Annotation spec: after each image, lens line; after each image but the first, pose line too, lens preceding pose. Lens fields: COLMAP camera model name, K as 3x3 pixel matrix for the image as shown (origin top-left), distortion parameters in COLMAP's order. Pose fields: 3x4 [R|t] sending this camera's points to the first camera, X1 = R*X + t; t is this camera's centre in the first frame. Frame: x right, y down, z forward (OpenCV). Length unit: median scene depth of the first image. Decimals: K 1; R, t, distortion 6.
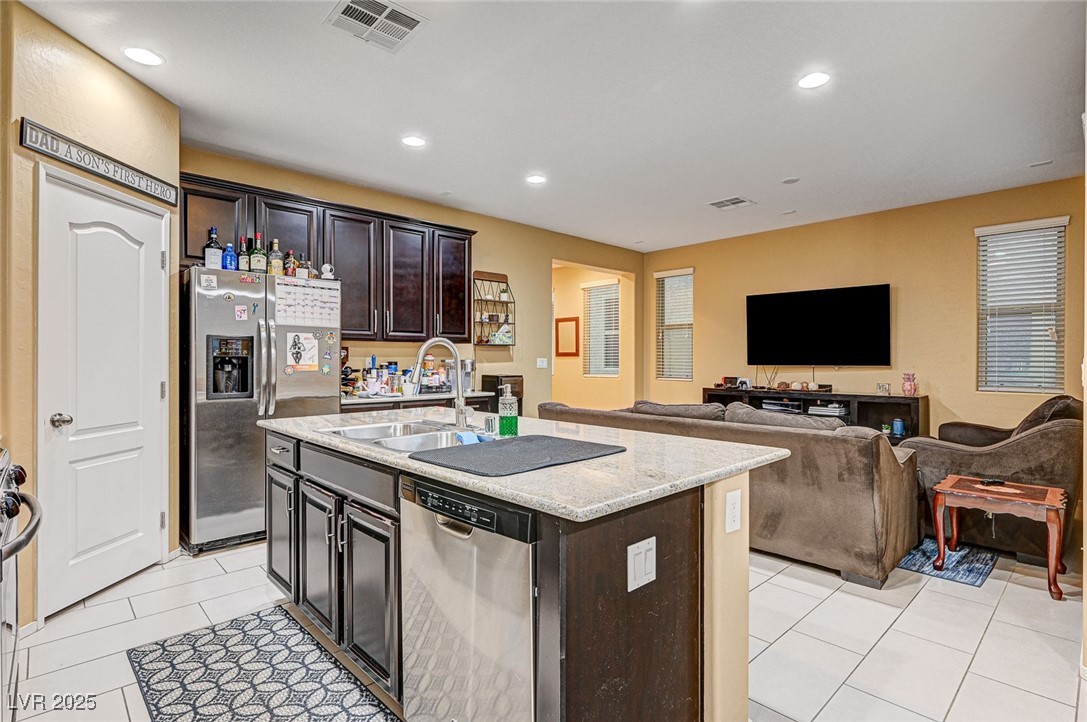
lens RADIAL K [[517.3, 0, 551.2], [0, 517.3, 359.7], [0, 0, 1]] dist [-0.000977, -0.000507]
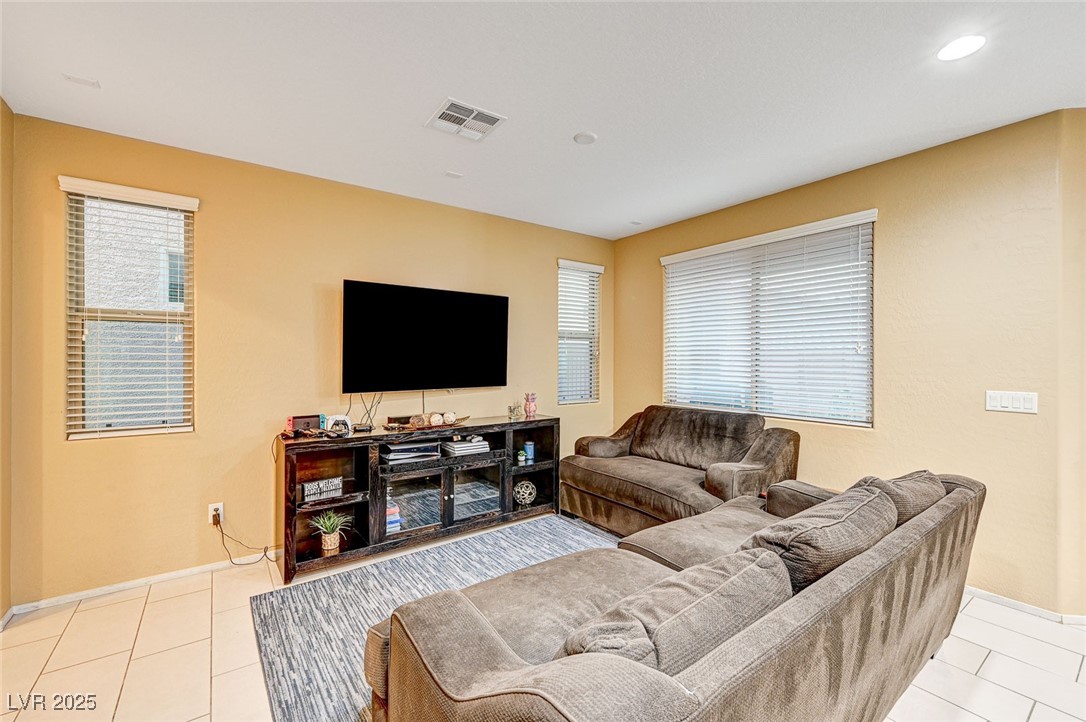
lens RADIAL K [[451.6, 0, 543.1], [0, 451.6, 360.4], [0, 0, 1]] dist [-0.001916, -0.000208]
pose [[0.146358, -0.003850, 0.989224, -0.209938], [-0.001031, 0.999991, 0.004044, -0.058809], [-0.989231, -0.001612, 0.146353, 1.303904]]
